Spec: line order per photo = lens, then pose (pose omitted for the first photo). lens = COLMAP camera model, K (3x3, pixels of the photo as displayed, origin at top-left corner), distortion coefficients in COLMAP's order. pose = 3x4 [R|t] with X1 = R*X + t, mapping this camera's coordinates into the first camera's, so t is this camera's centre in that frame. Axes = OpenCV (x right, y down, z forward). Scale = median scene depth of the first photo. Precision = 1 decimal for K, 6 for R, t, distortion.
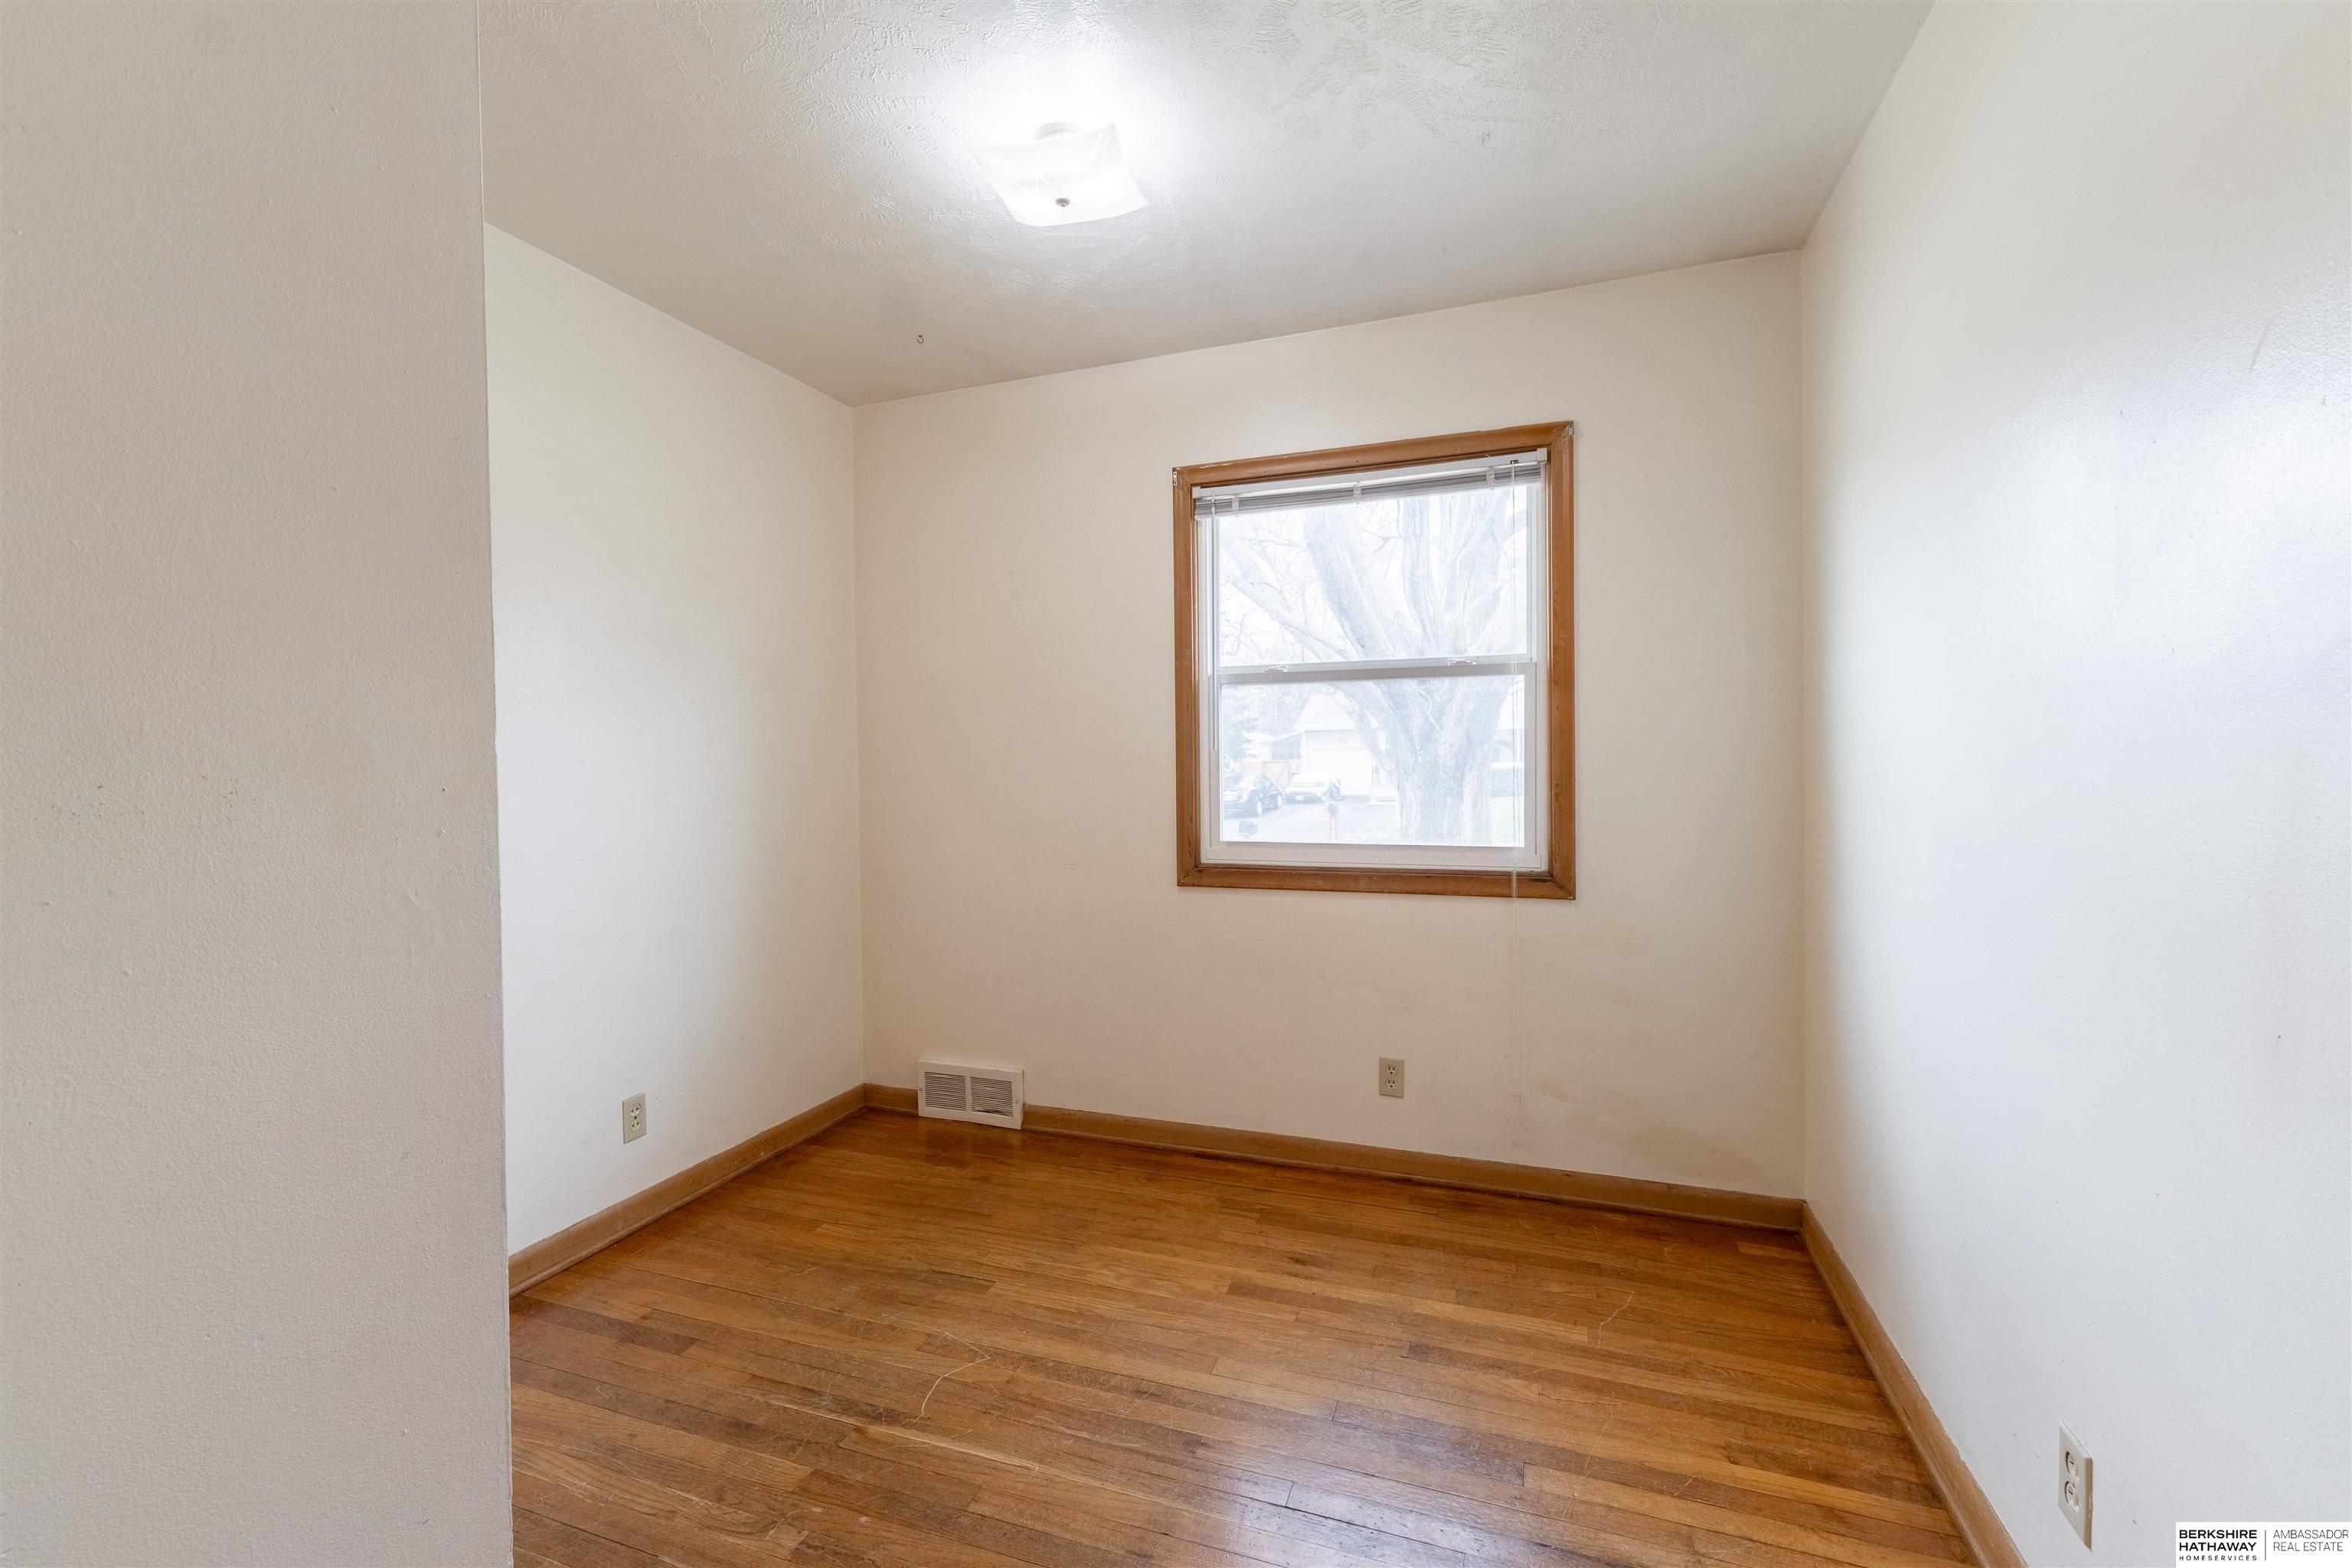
lens RADIAL K [[984.9, 0, 1166.2], [0, 984.9, 775.5], [0, 0, 1]] dist [0.002245, 0.000664]
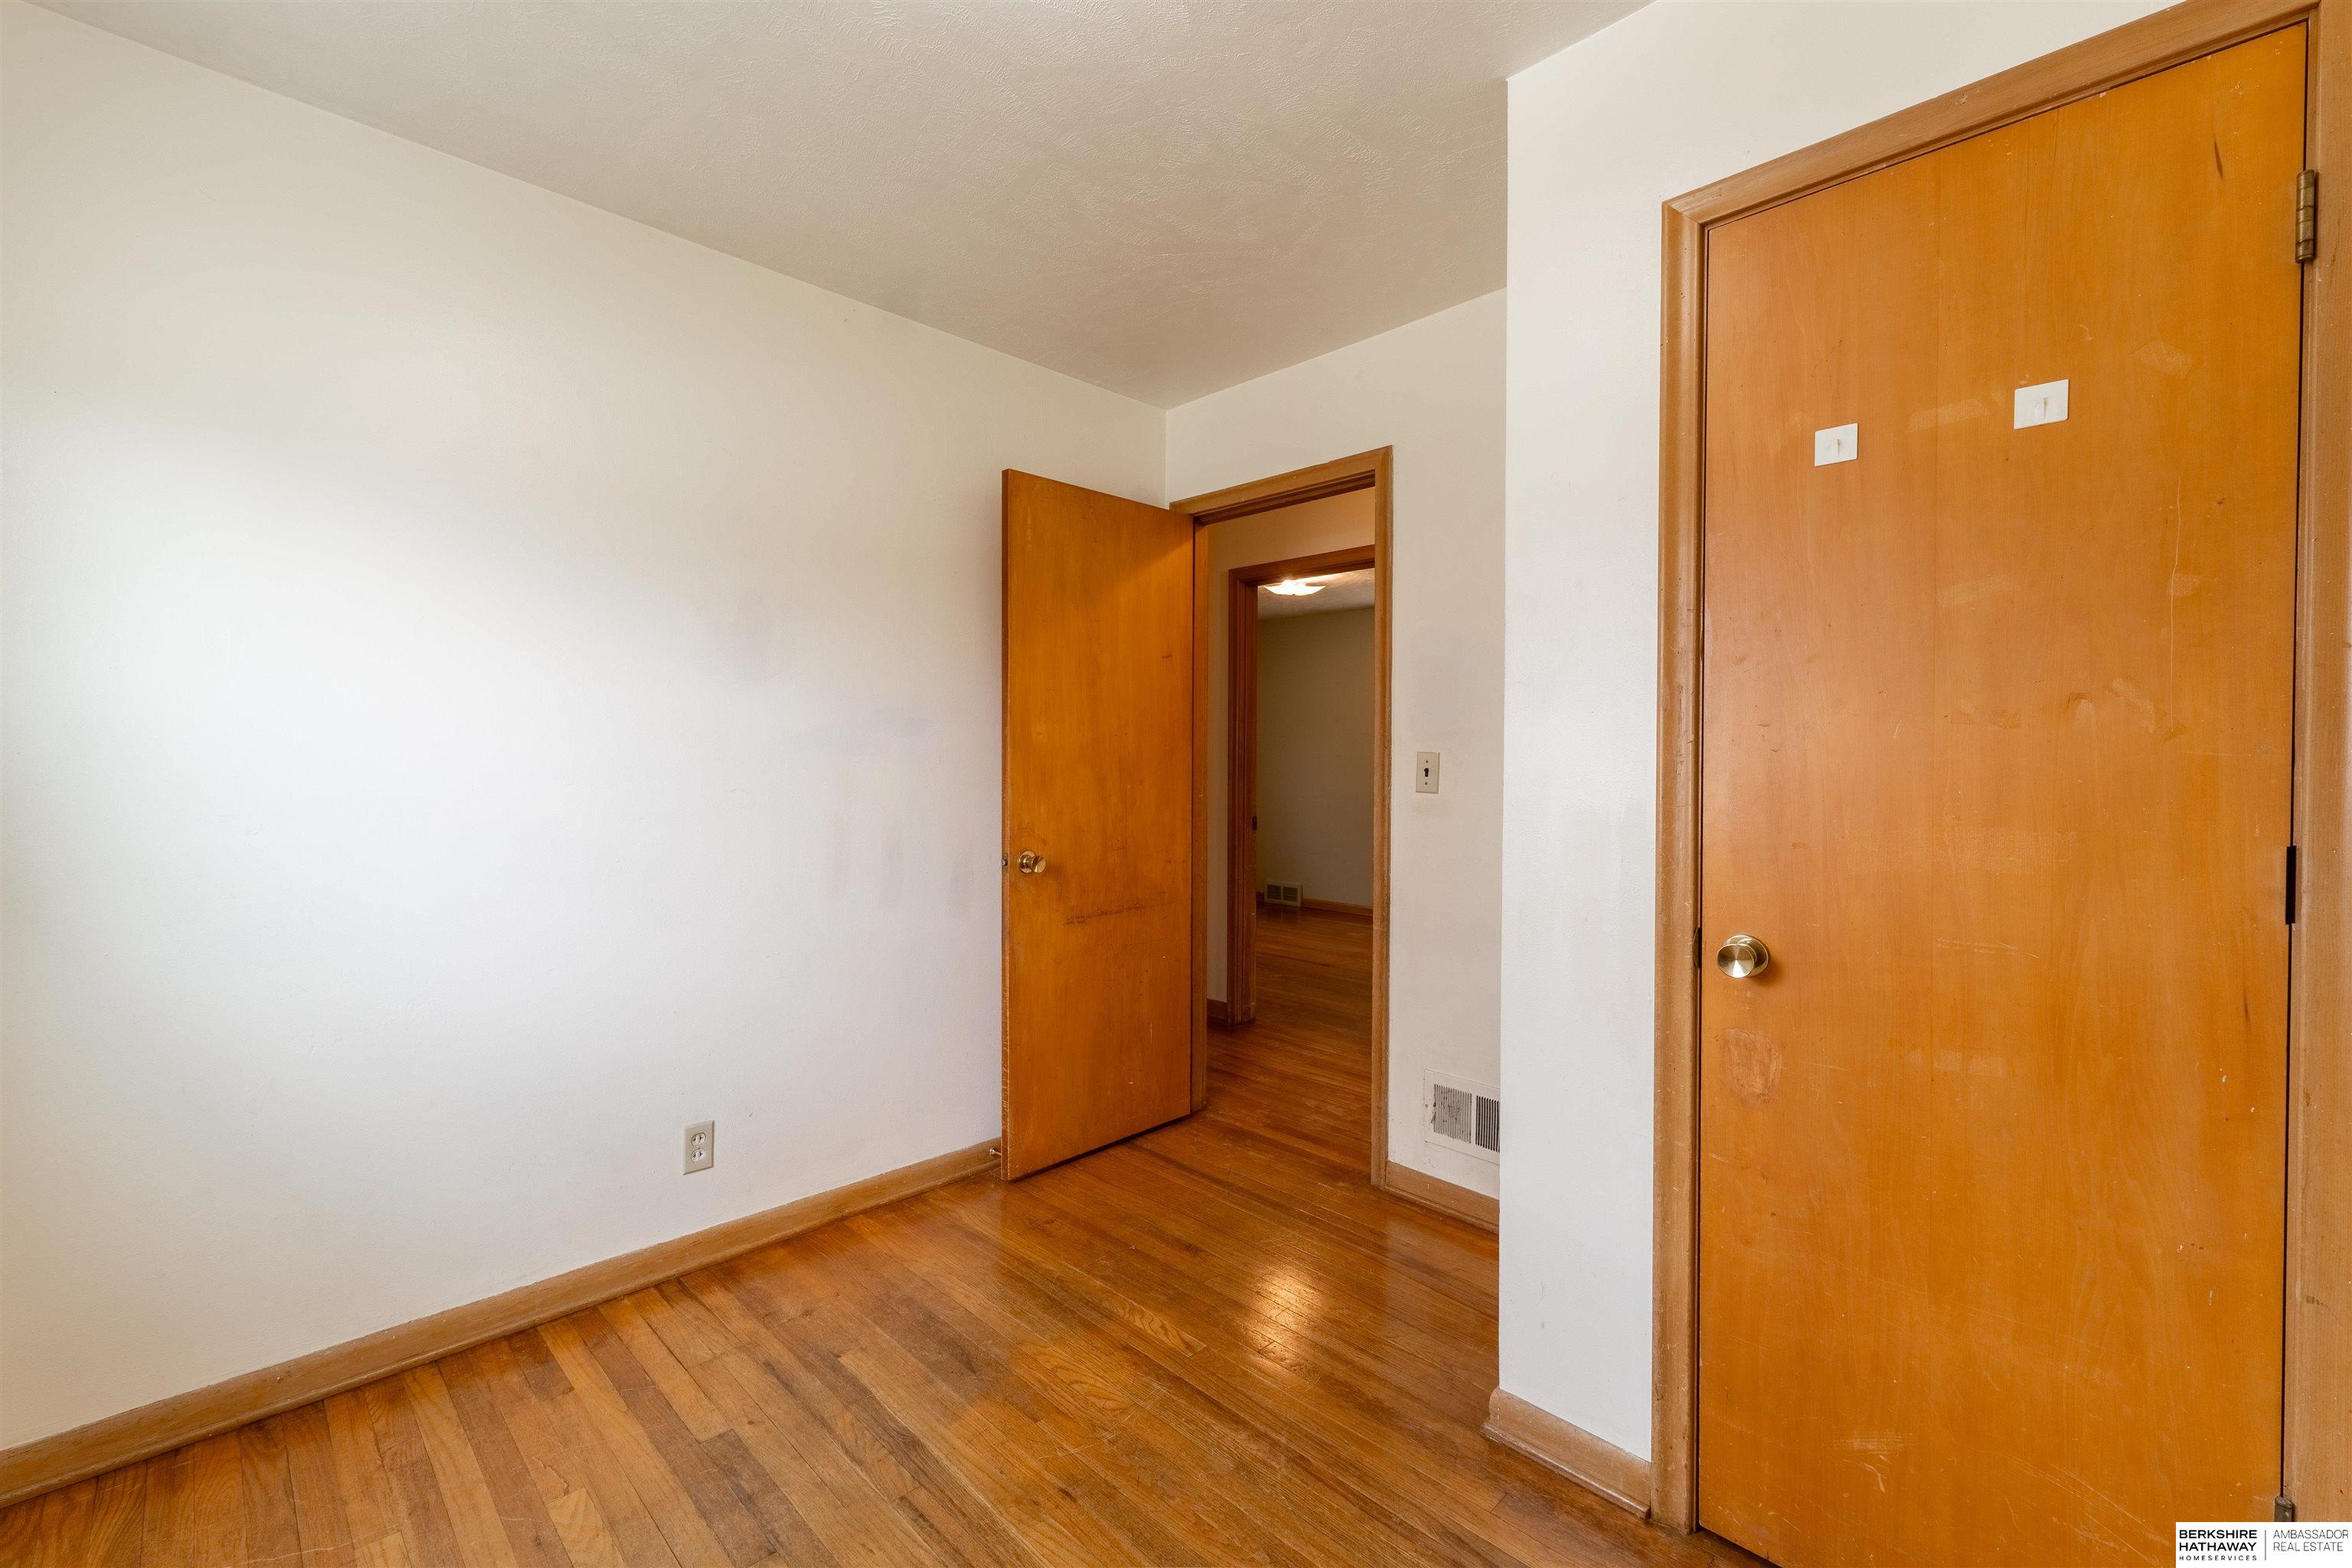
lens RADIAL K [[984.9, 0, 1166.2], [0, 984.9, 775.5], [0, 0, 1]] dist [0.002245, 0.000664]
pose [[-0.902984, 0.005014, 0.429644, -0.454803], [0.016805, 0.999579, 0.023654, -0.020097], [-0.429345, 0.028580, -0.902688, 1.460922]]
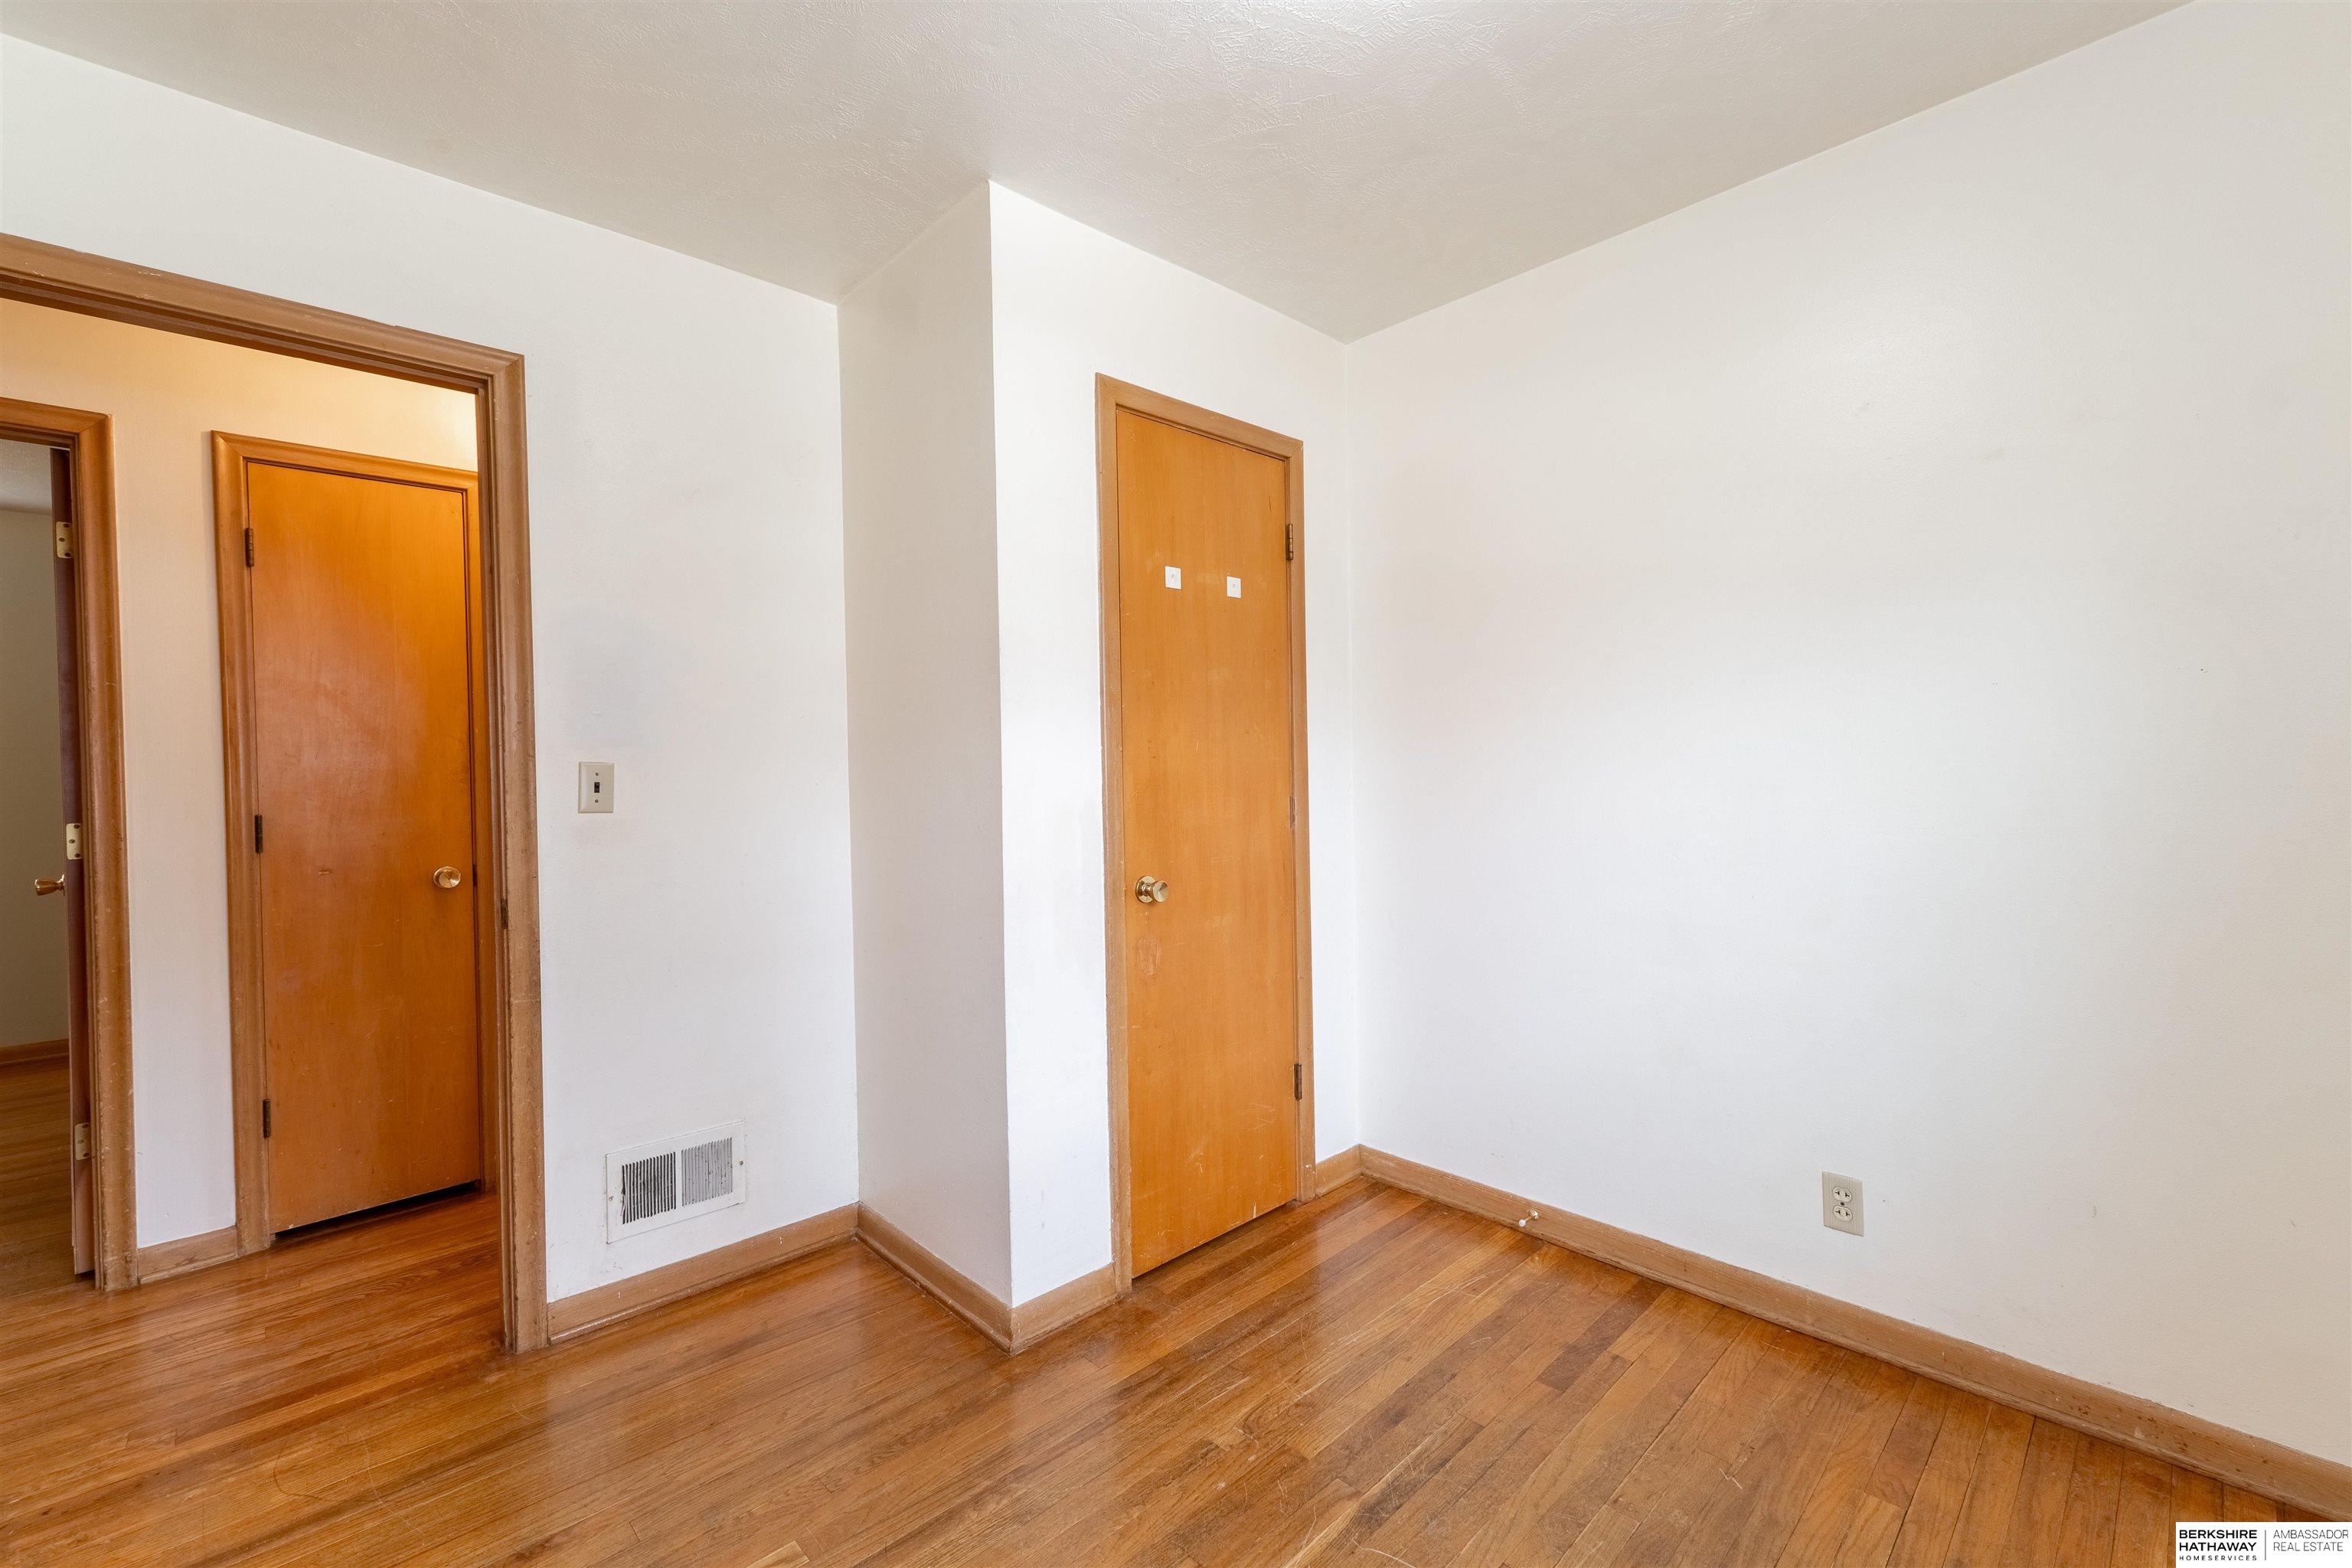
lens RADIAL K [[984.9, 0, 1166.2], [0, 984.9, 775.5], [0, 0, 1]] dist [0.002245, 0.000664]
pose [[-0.448014, 0.029974, -0.893524, 0.512154], [0.008656, 0.999536, 0.029191, -0.026418], [0.893984, 0.005344, -0.448066, 1.138065]]
